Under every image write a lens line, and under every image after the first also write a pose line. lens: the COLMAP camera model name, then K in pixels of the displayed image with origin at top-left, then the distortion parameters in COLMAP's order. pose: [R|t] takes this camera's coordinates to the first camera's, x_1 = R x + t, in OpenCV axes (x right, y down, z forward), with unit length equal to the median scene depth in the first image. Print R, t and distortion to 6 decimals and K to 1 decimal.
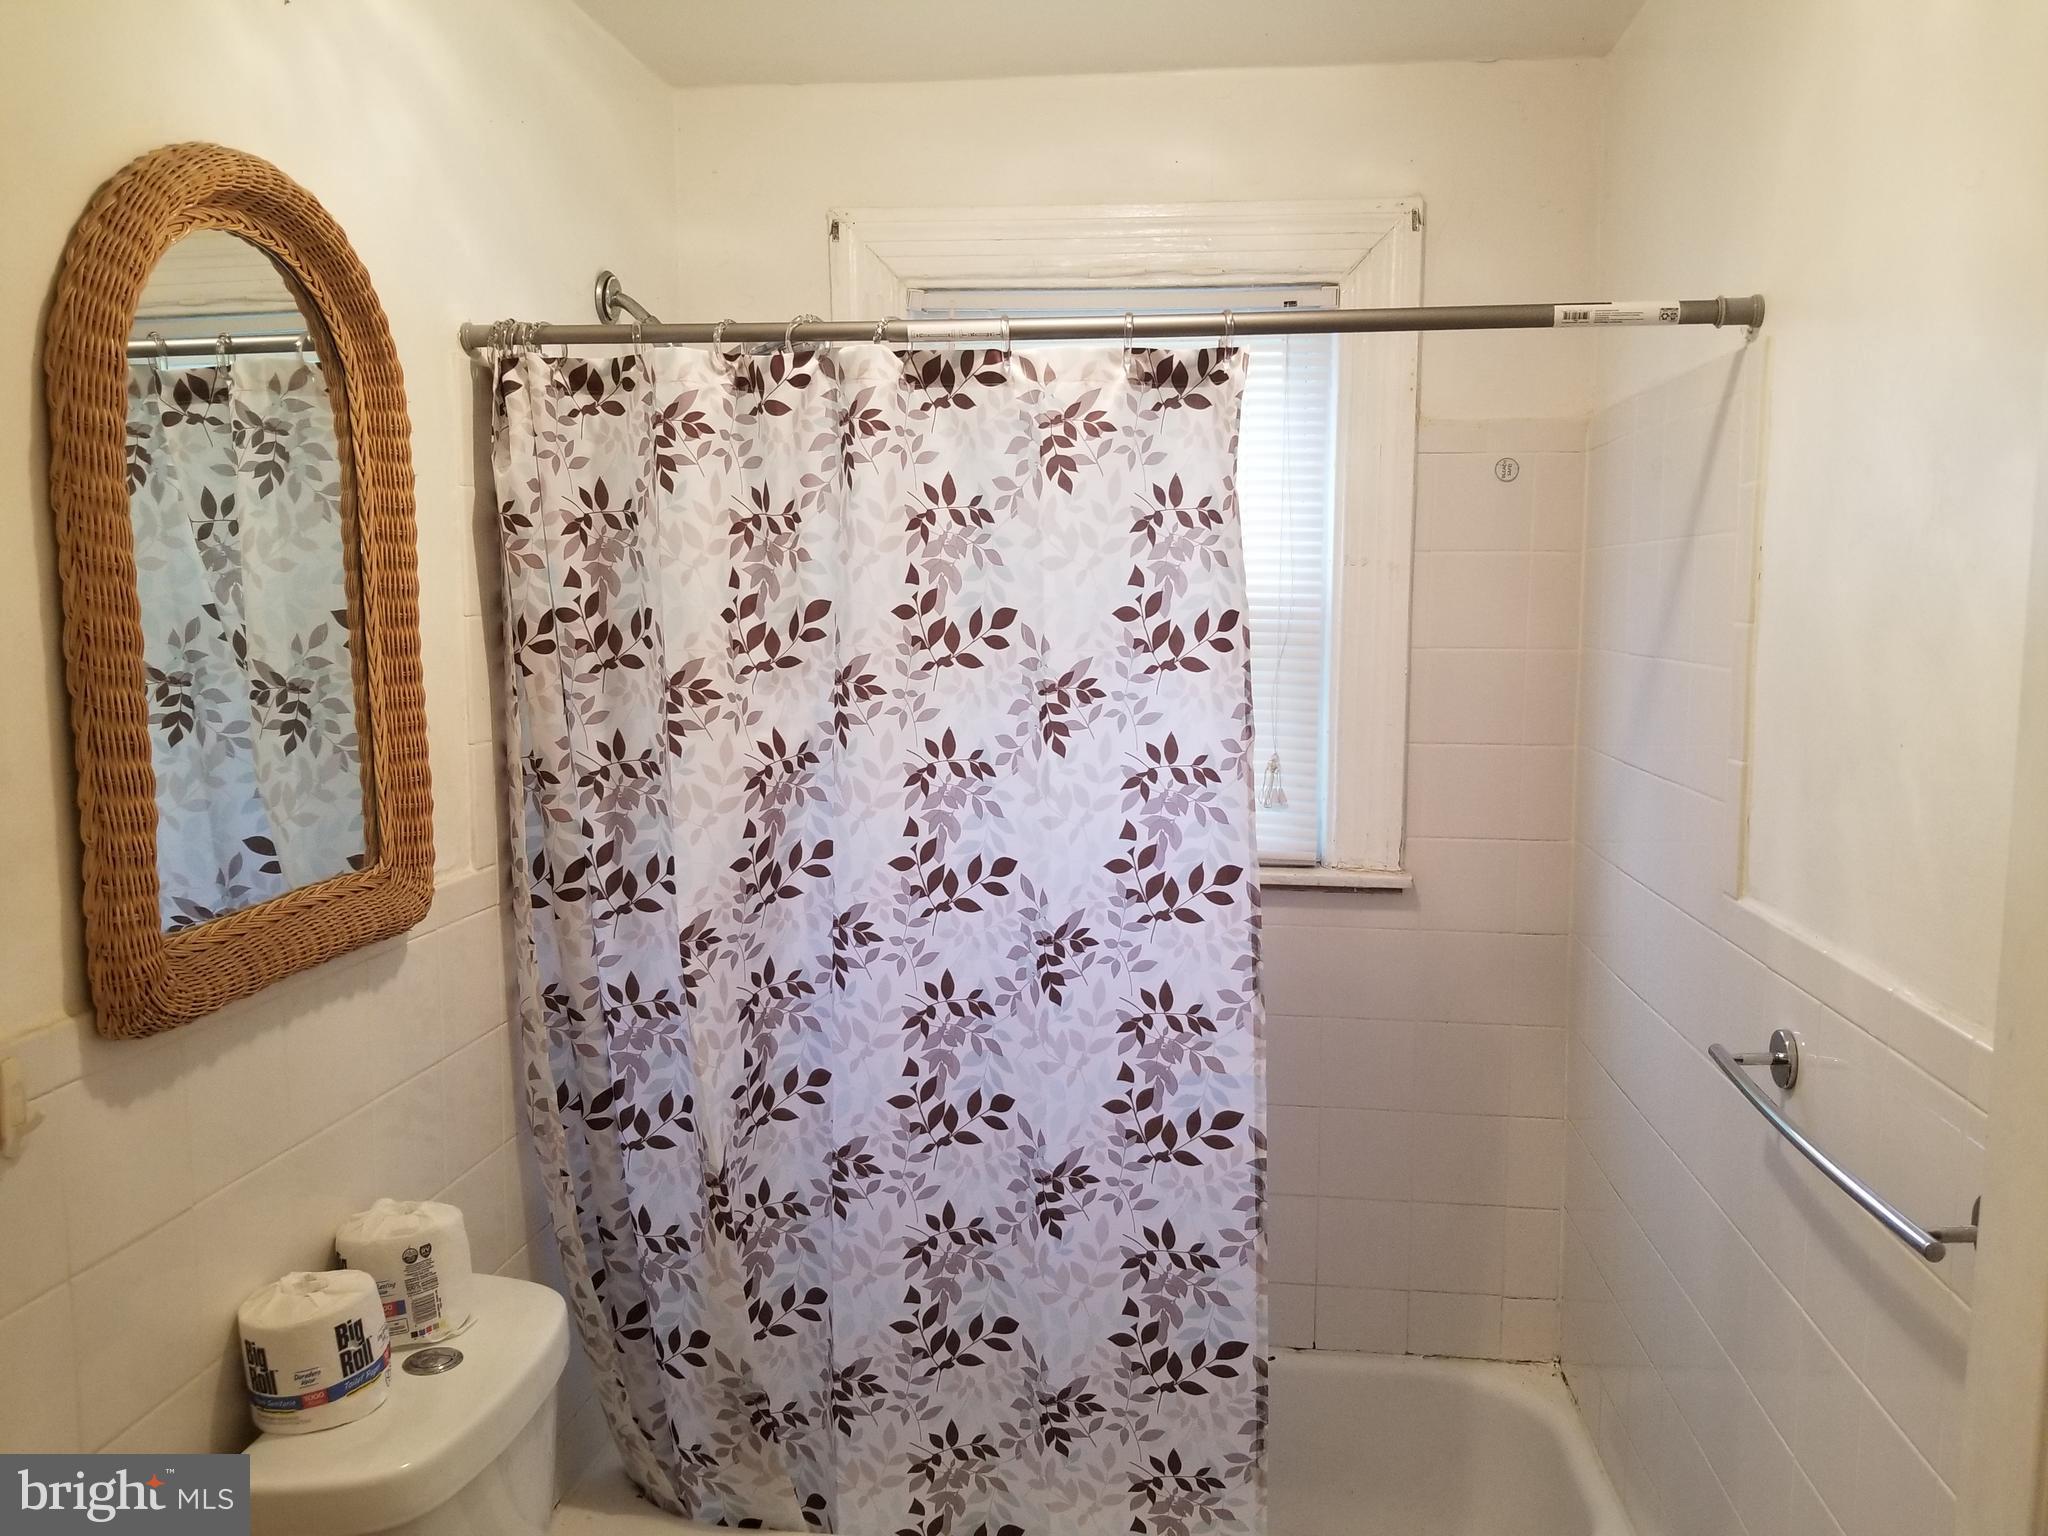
lens RADIAL K [[1598.0, 0, 1044.2], [0, 1598.0, 763.0], [0, 0, 1]] dist [0.086595, -0.169383]
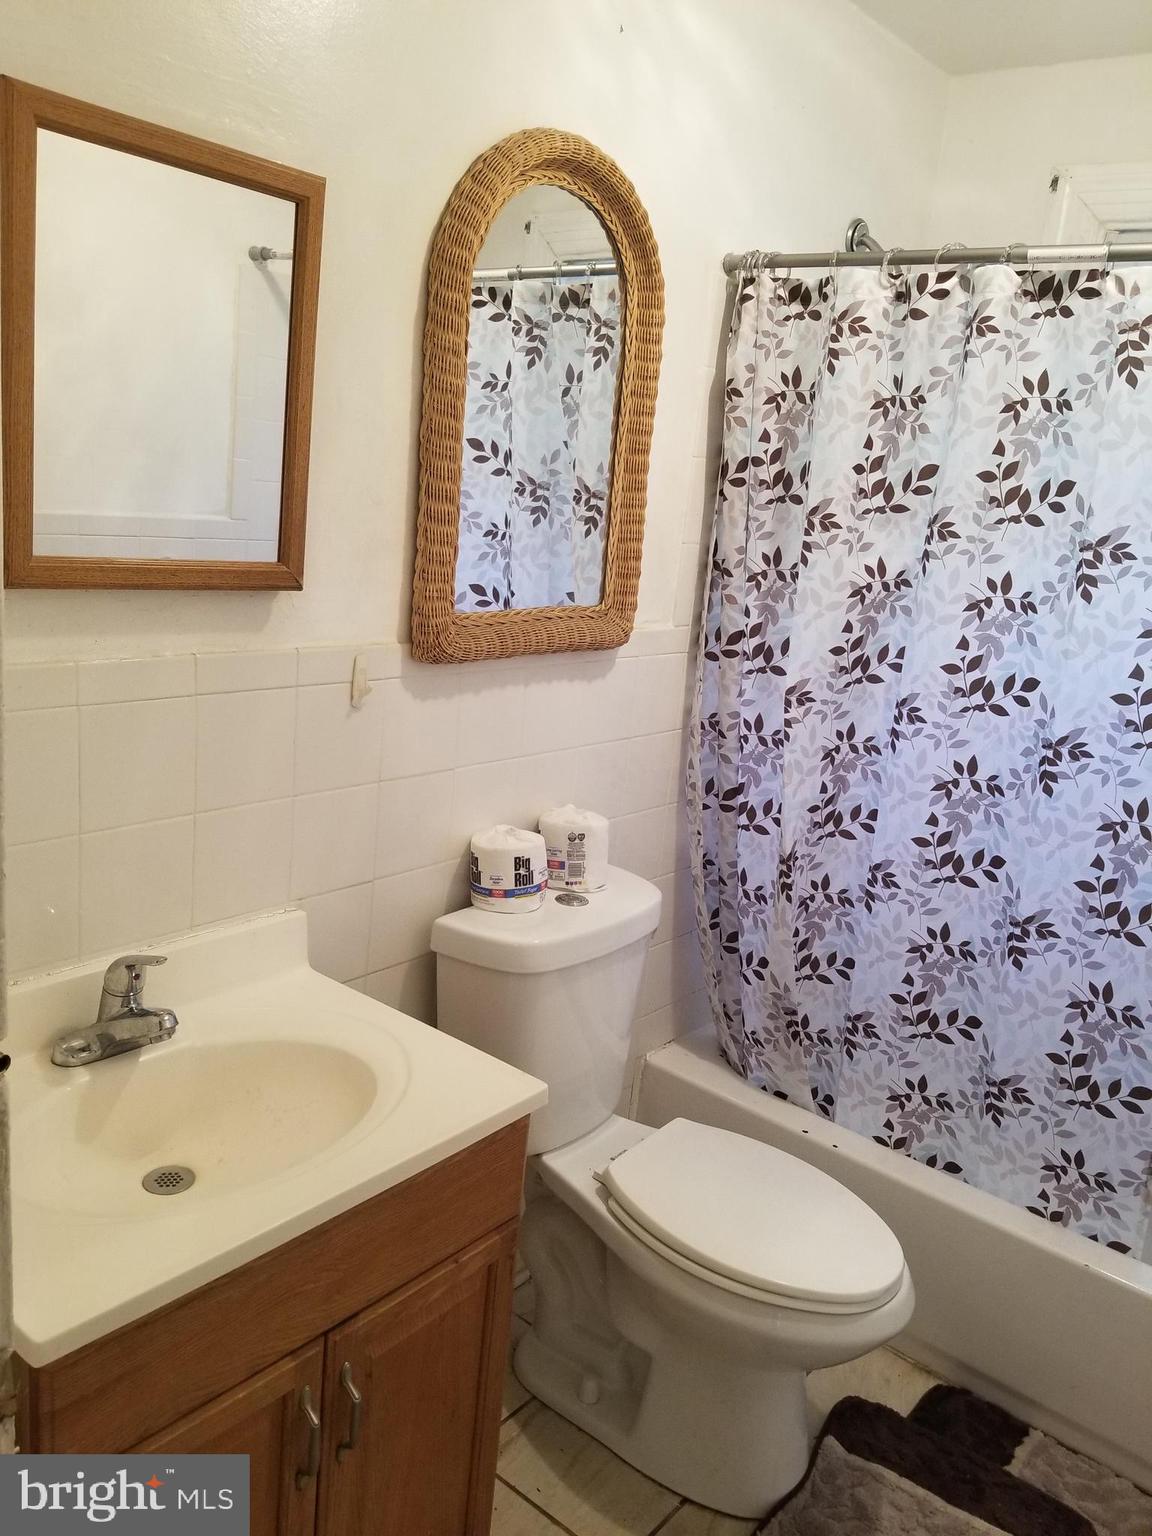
lens RADIAL K [[1198.5, 0, 568.4], [0, 1198.5, 774.8], [0, 0, 1]] dist [0.086595, -0.169383]
pose [[0.829806, 0.213621, -0.515546, 0.188817], [-0.151600, 0.975382, 0.160148, 0.036353], [0.537066, -0.054735, 0.841763, -0.034465]]
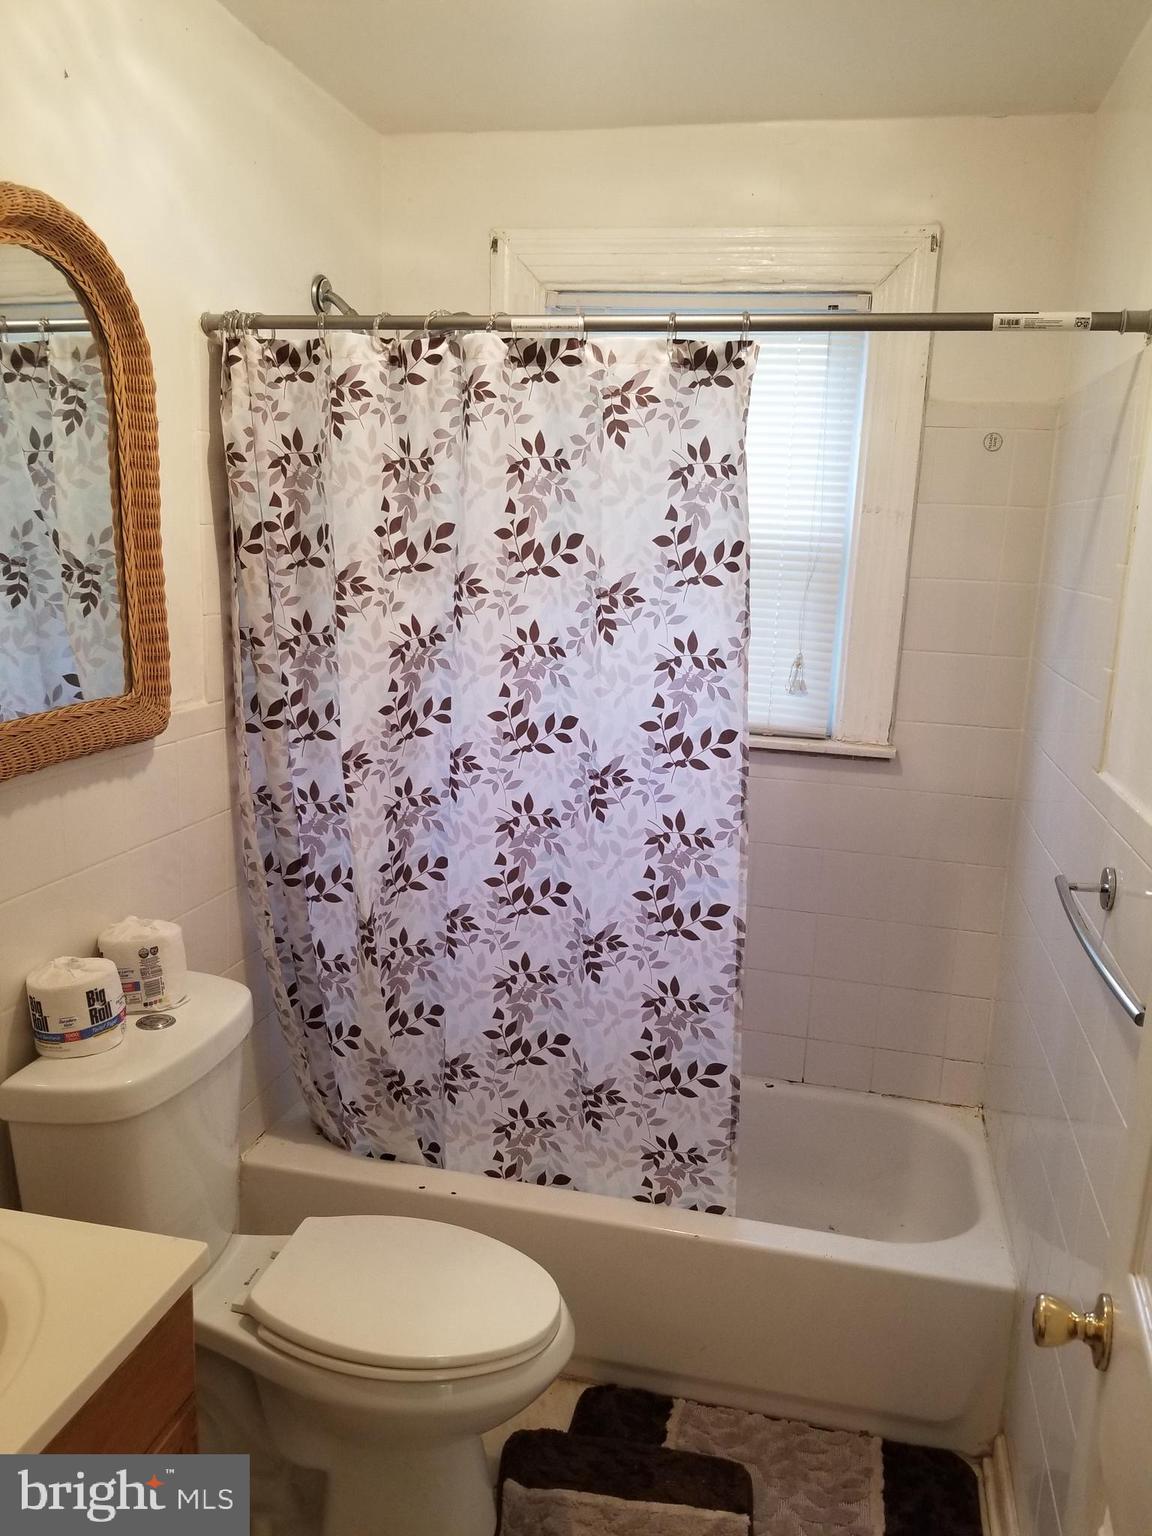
lens RADIAL K [[1198.5, 0, 577.7], [0, 1198.5, 787.6], [0, 0, 1]] dist [0.086595, -0.169383]
pose [[0.992268, 0.060519, -0.108358, 0.100750], [-0.048933, 0.993101, 0.106569, 0.009690], [0.114060, -0.100443, 0.988383, -0.044589]]
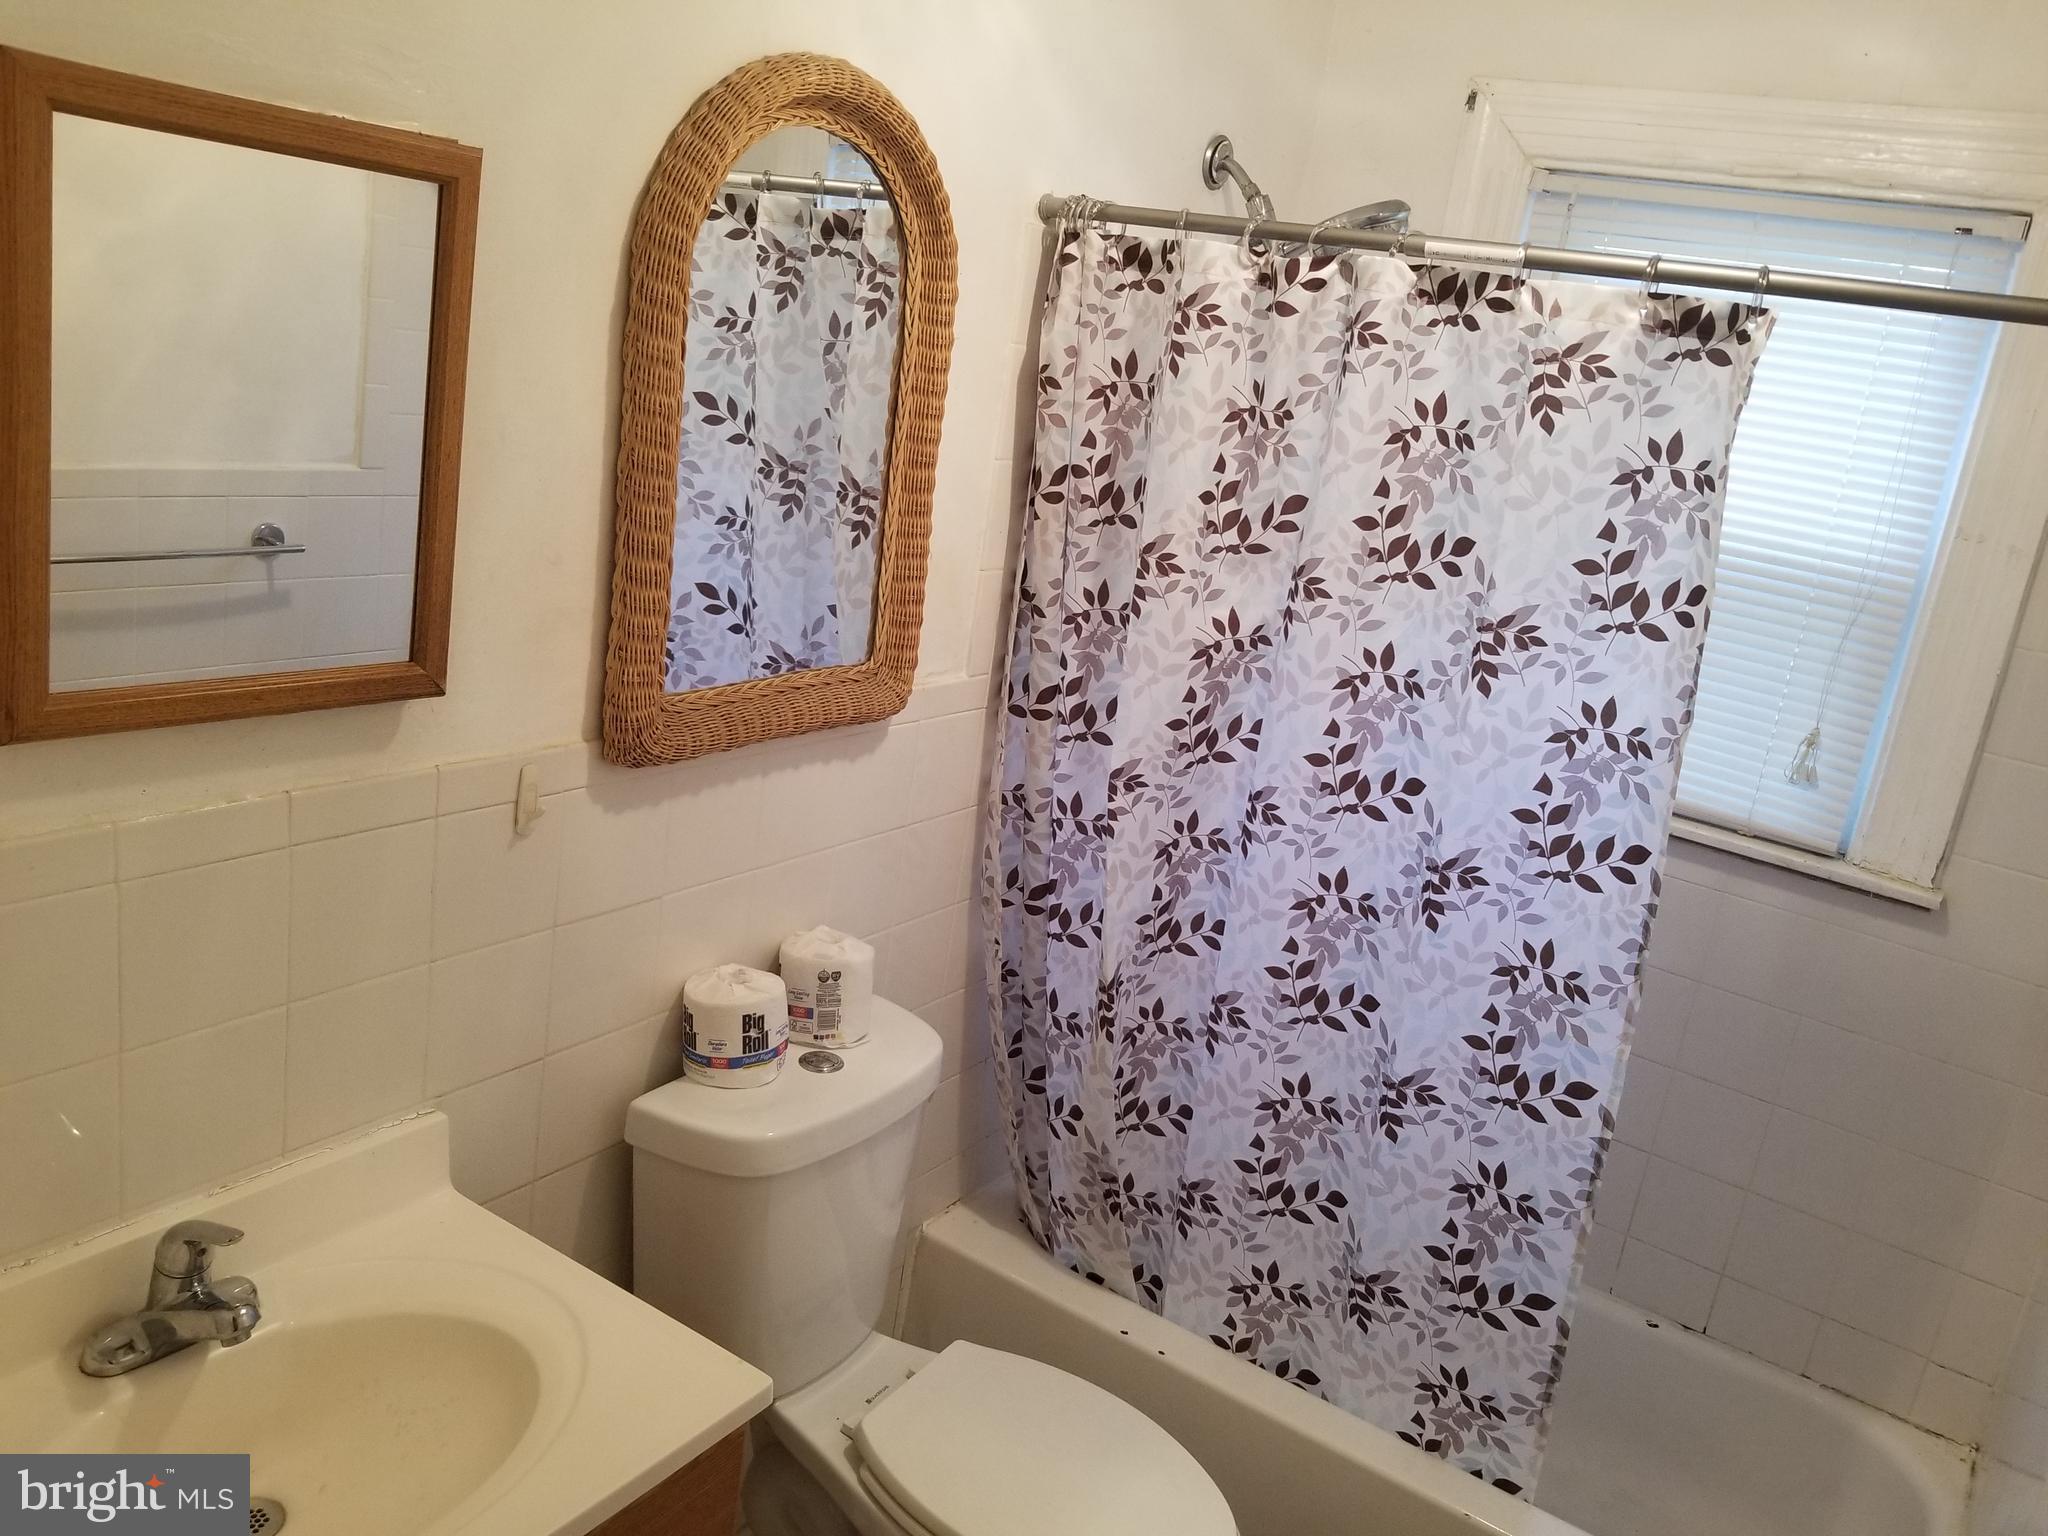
lens RADIAL K [[1598.0, 0, 1028.4], [0, 1598.0, 753.4], [0, 0, 1]] dist [0.086595, -0.169383]
pose [[0.878069, 0.241870, -0.412909, 0.178839], [-0.187944, 0.967834, 0.167256, -0.082019], [0.440082, -0.069259, 0.895283, -0.023848]]
